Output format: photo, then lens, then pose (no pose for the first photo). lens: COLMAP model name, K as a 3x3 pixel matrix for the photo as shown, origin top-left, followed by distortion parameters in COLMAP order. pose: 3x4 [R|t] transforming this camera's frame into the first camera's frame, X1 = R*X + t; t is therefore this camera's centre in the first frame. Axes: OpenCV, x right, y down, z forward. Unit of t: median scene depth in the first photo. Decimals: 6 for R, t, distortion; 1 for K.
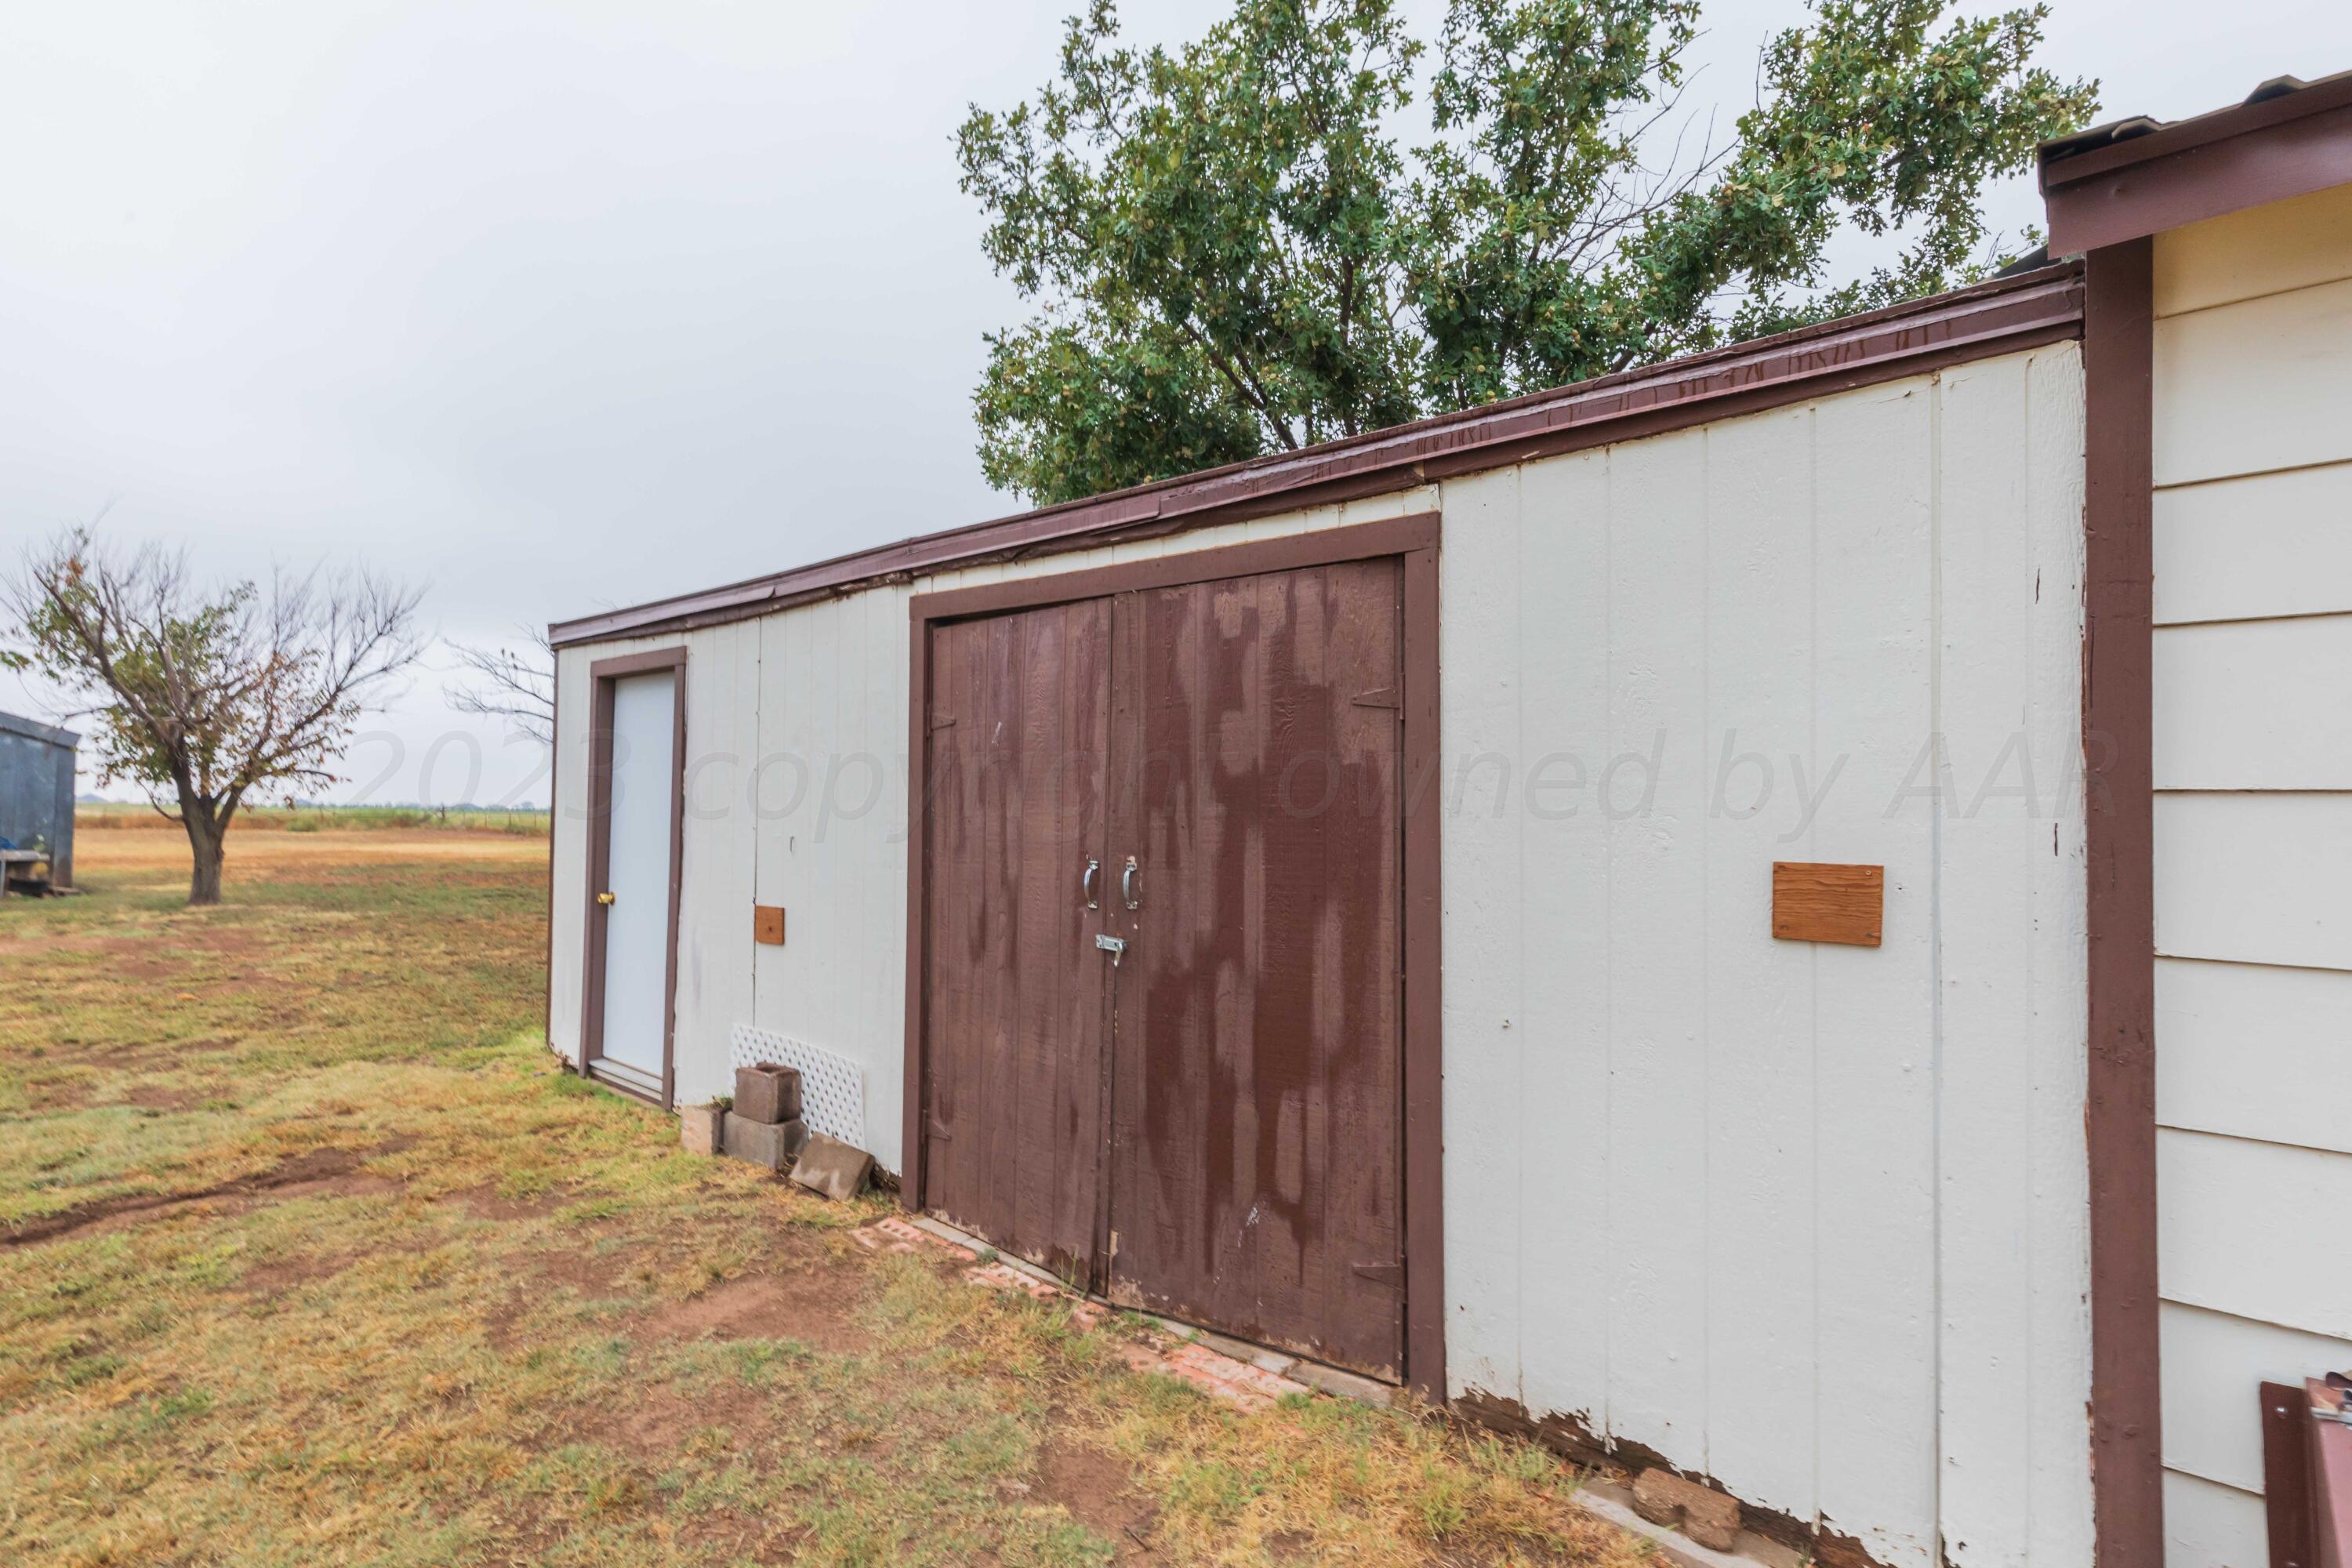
lens RADIAL K [[1079.0, 0, 1198.5], [0, 1079.0, 796.9], [0, 0, 1]] dist [-0.000653, -0.000036]
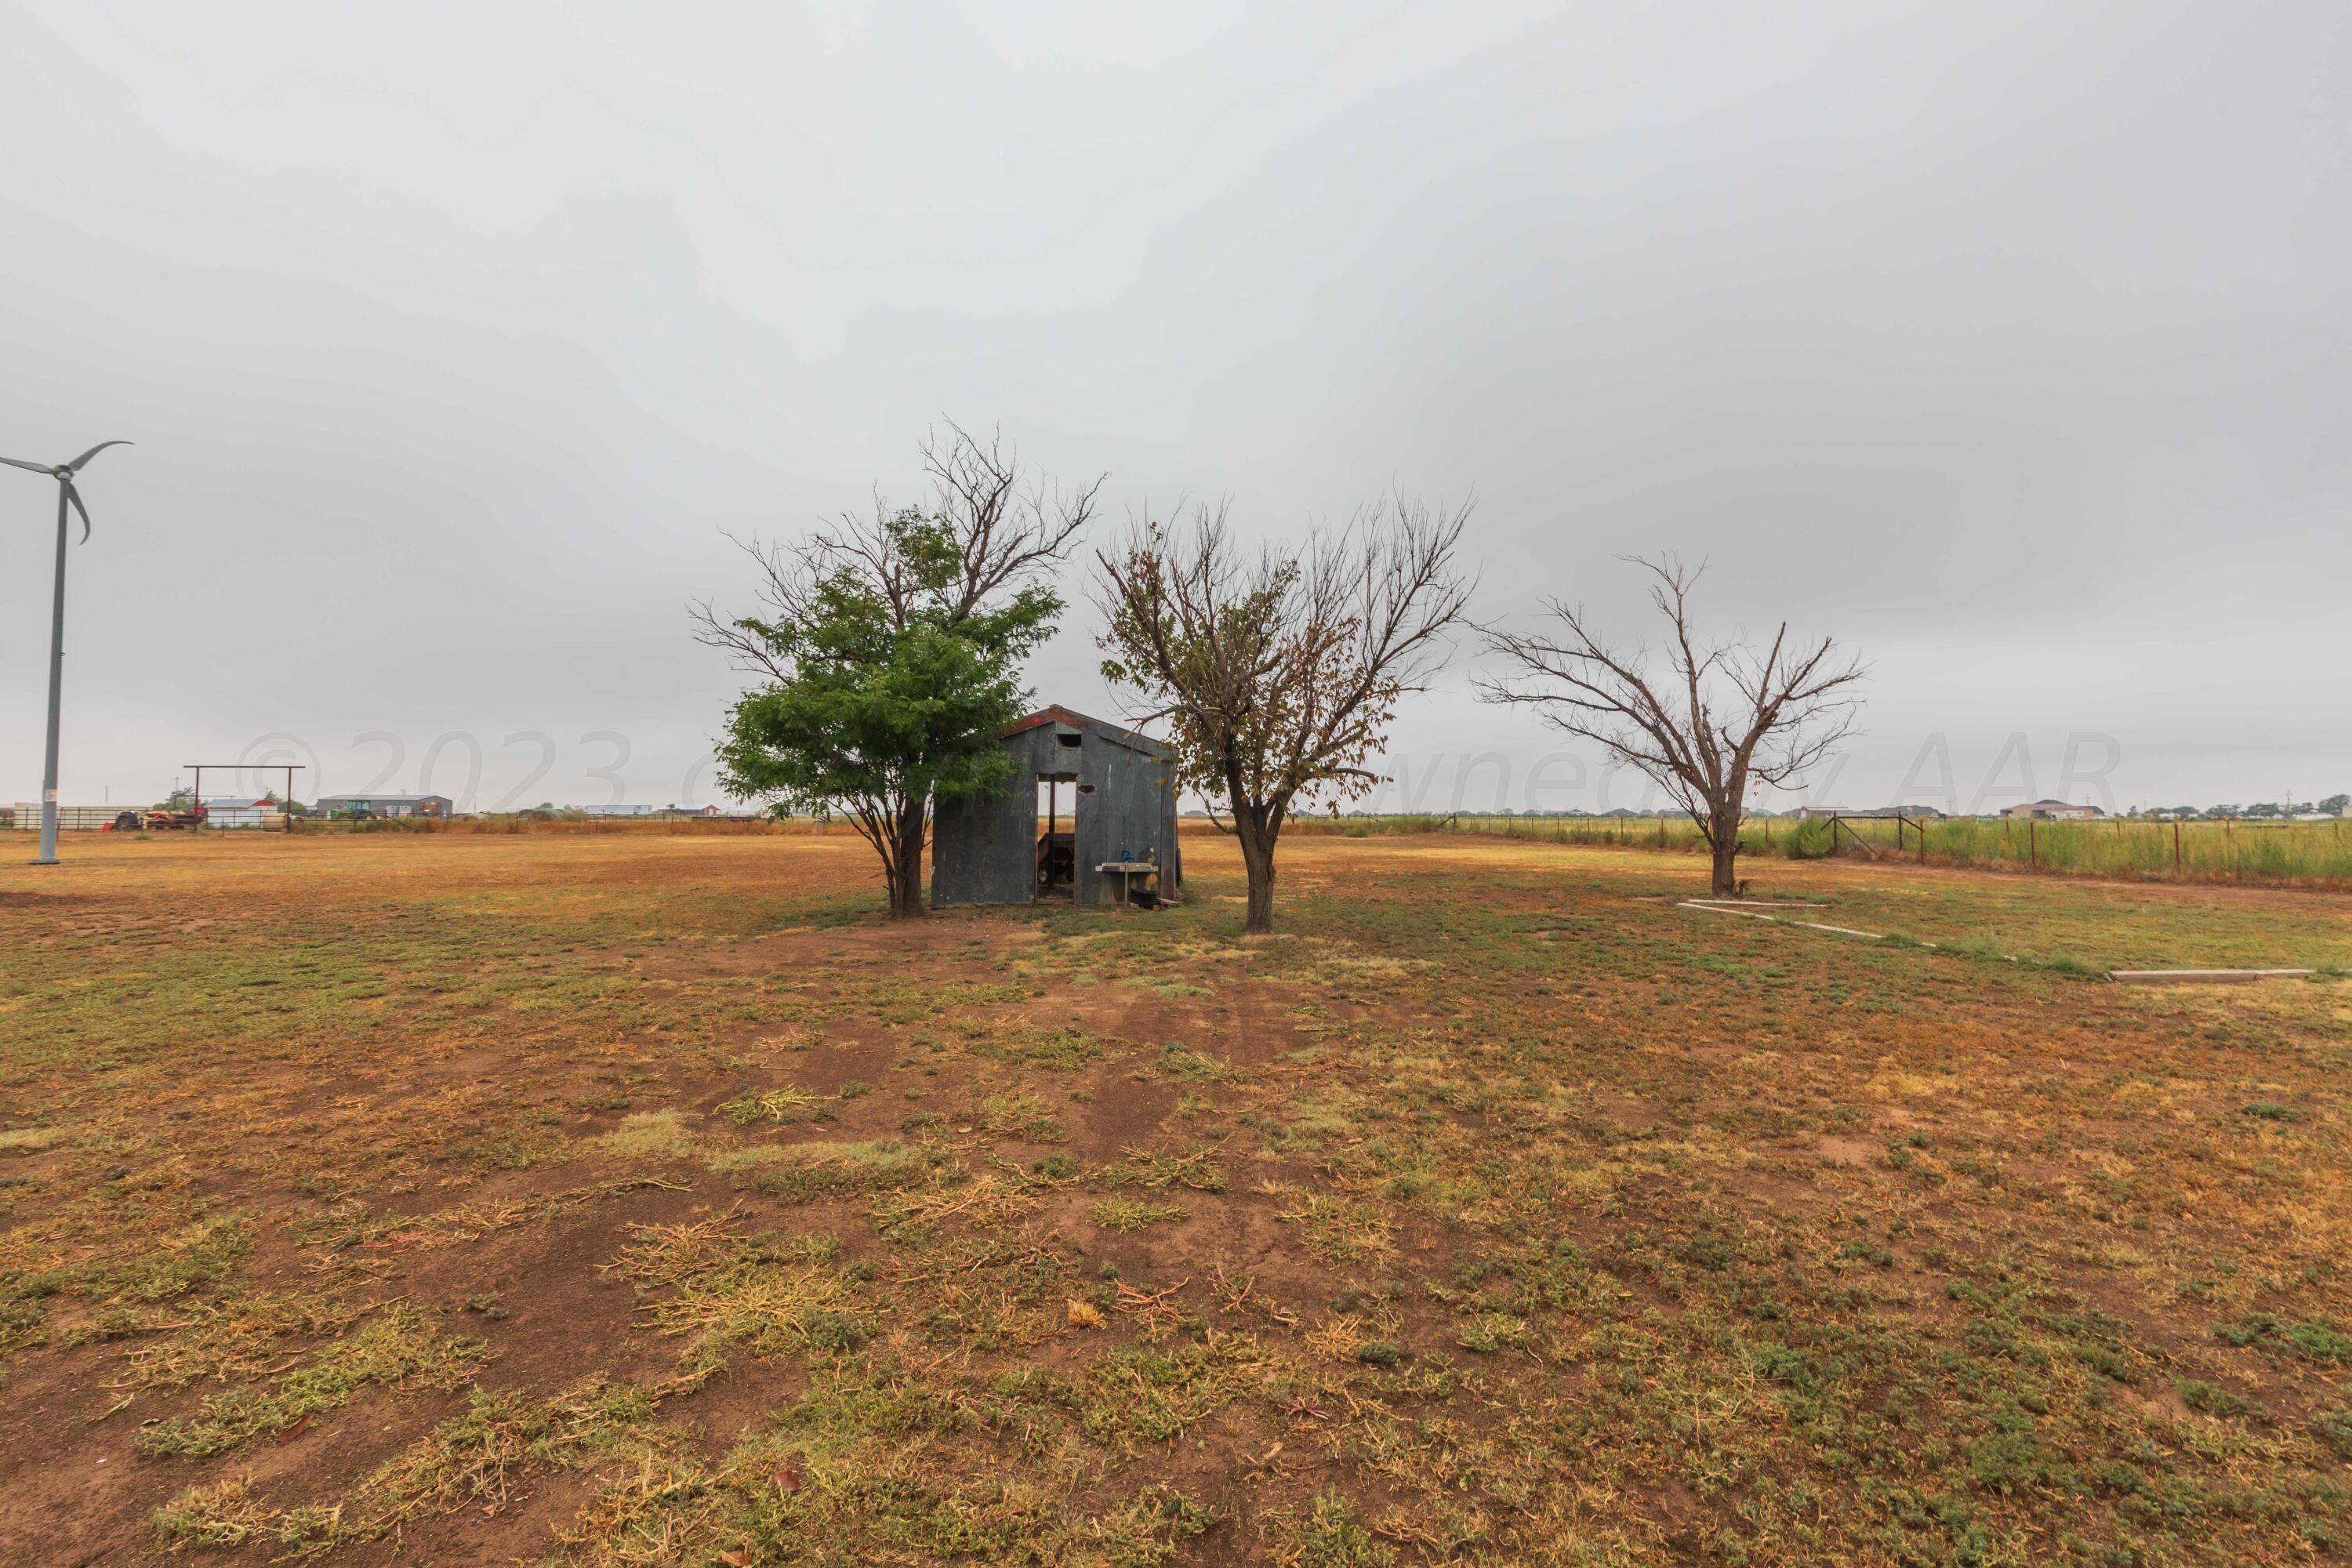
lens RADIAL K [[1079.0, 0, 1198.5], [0, 1079.0, 796.9], [0, 0, 1]] dist [-0.000653, -0.000036]
pose [[0.666846, -0.028981, -0.744631, -0.306262], [0.027507, 0.999520, -0.014267, 0.003686], [0.744687, -0.010969, 0.667323, 0.384144]]
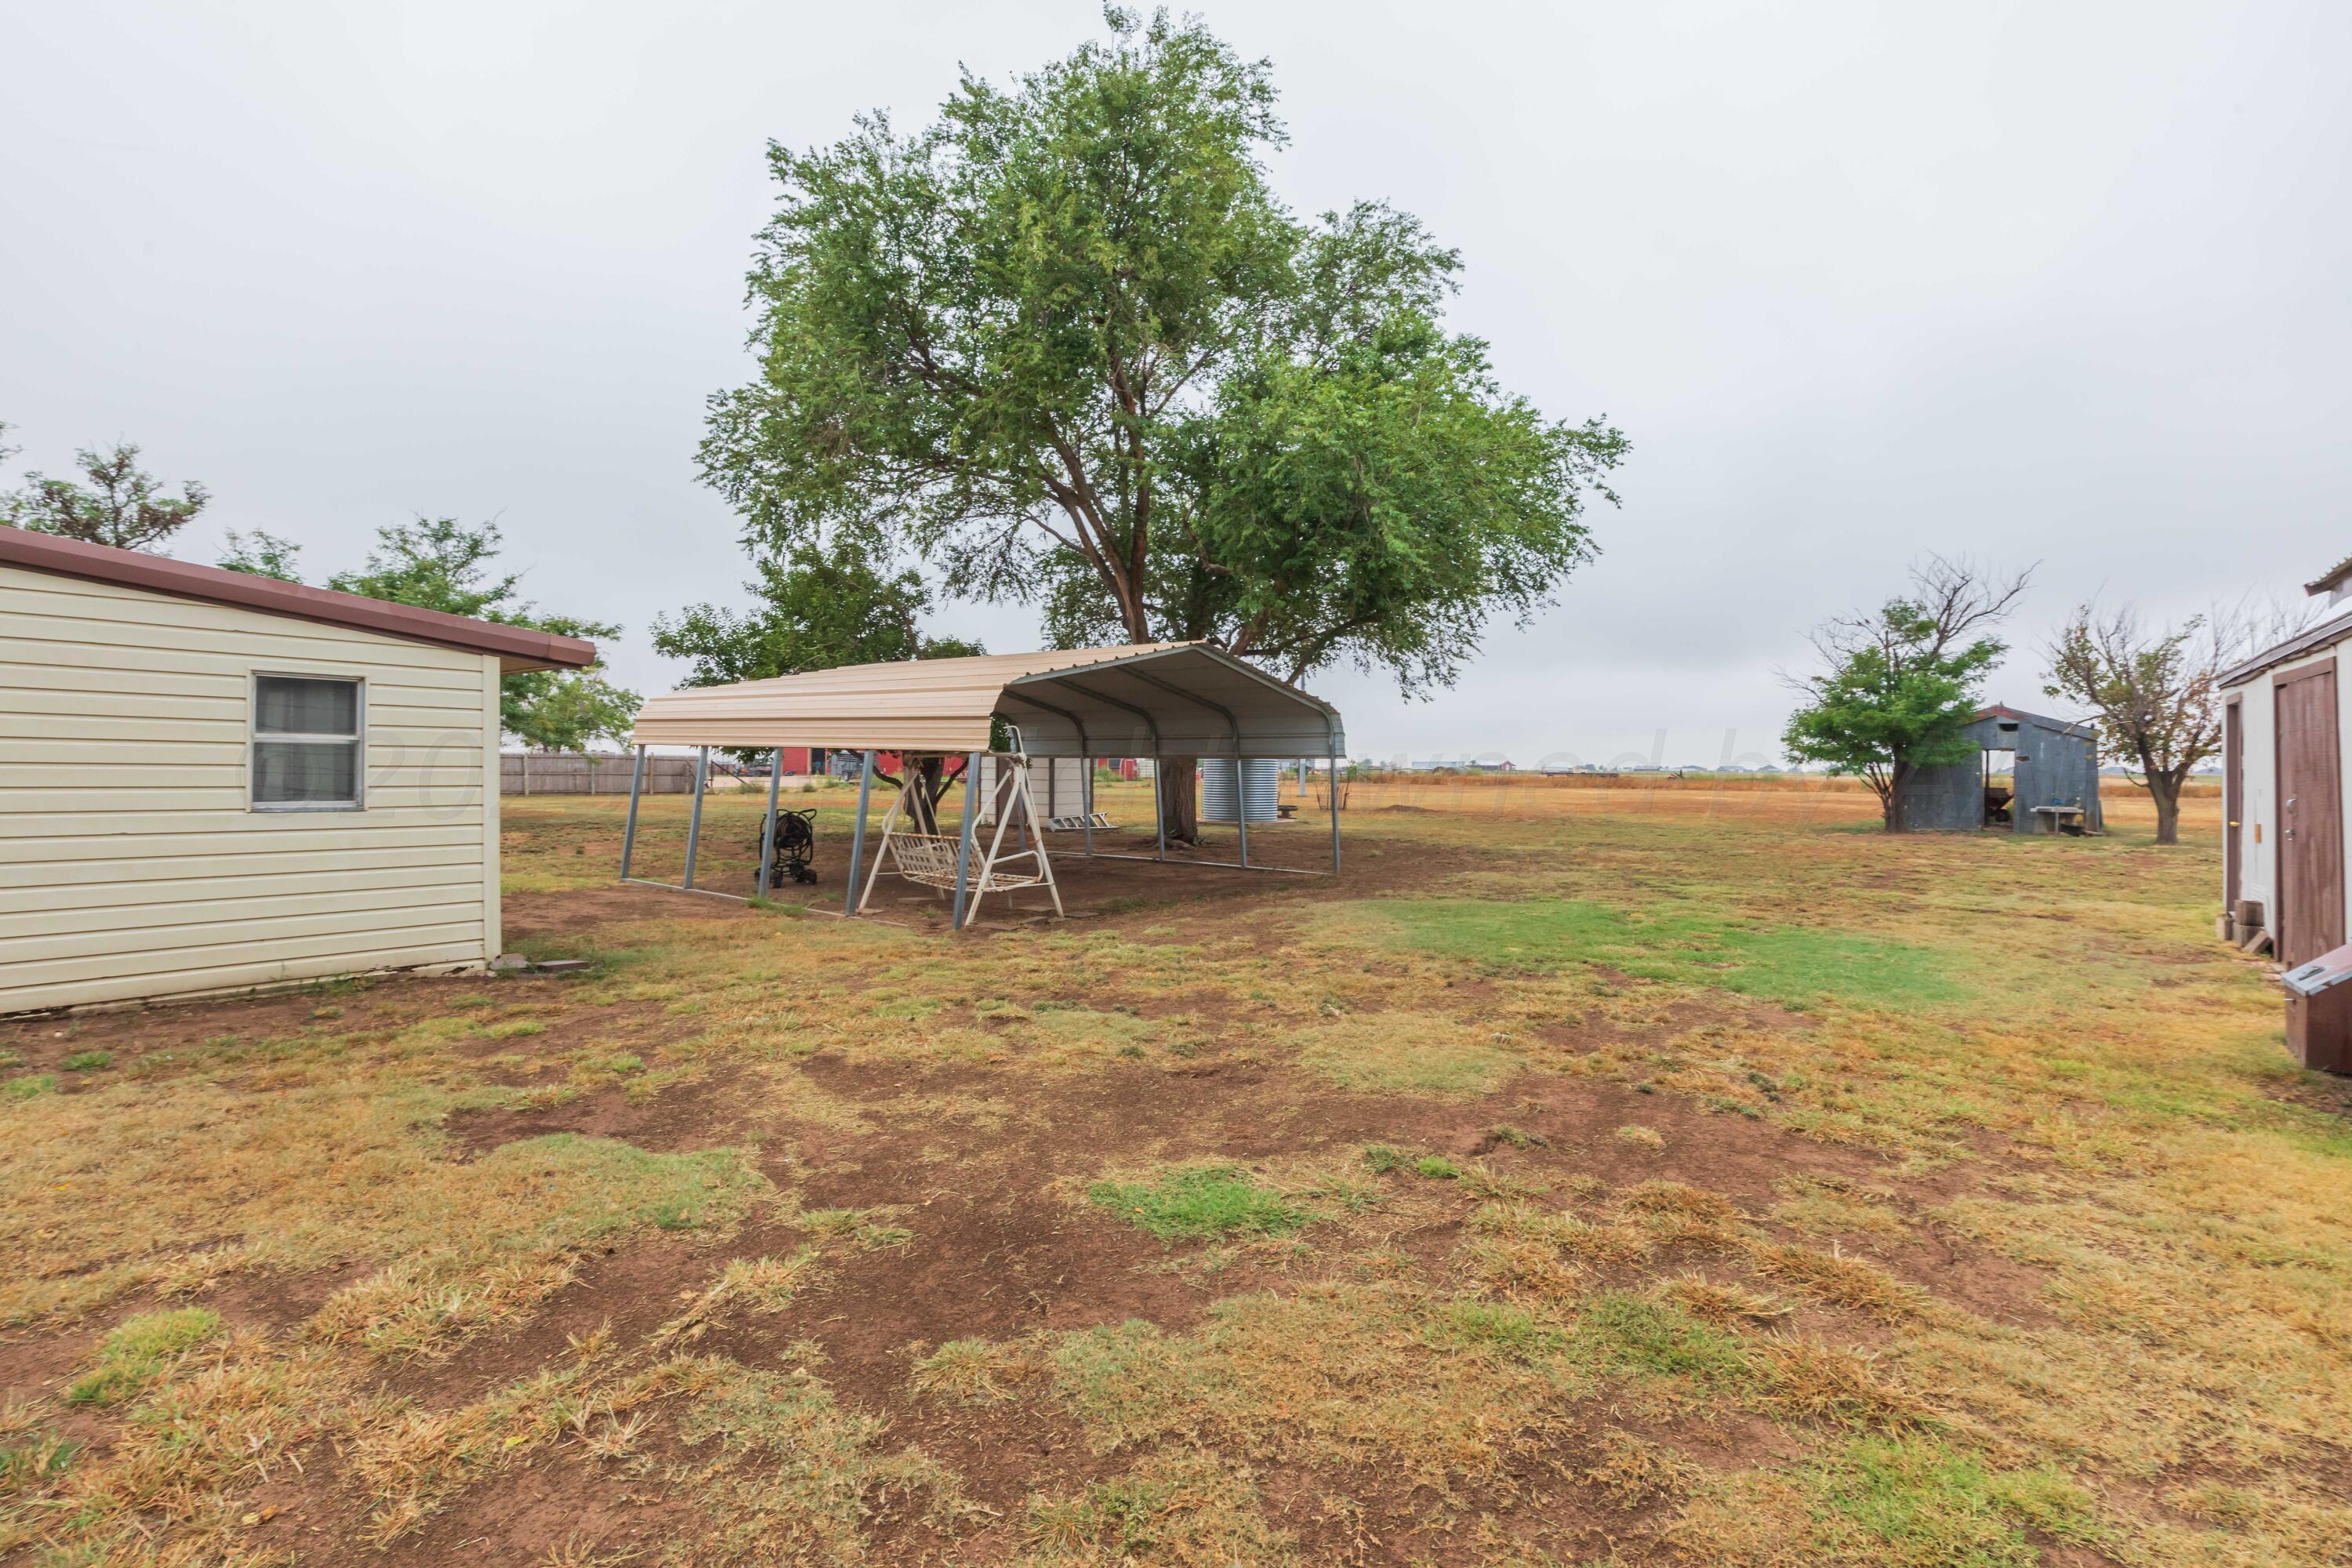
lens RADIAL K [[1005.2, 0, 1218.7], [0, 1005.2, 763.2], [0, 0, 1]] dist [0.003127, 0.000128]
pose [[-0.004088, -0.022375, -0.999741, 0.435814], [0.015924, 0.999621, -0.022438, -0.000762], [0.999865, -0.016012, -0.003730, -0.266671]]
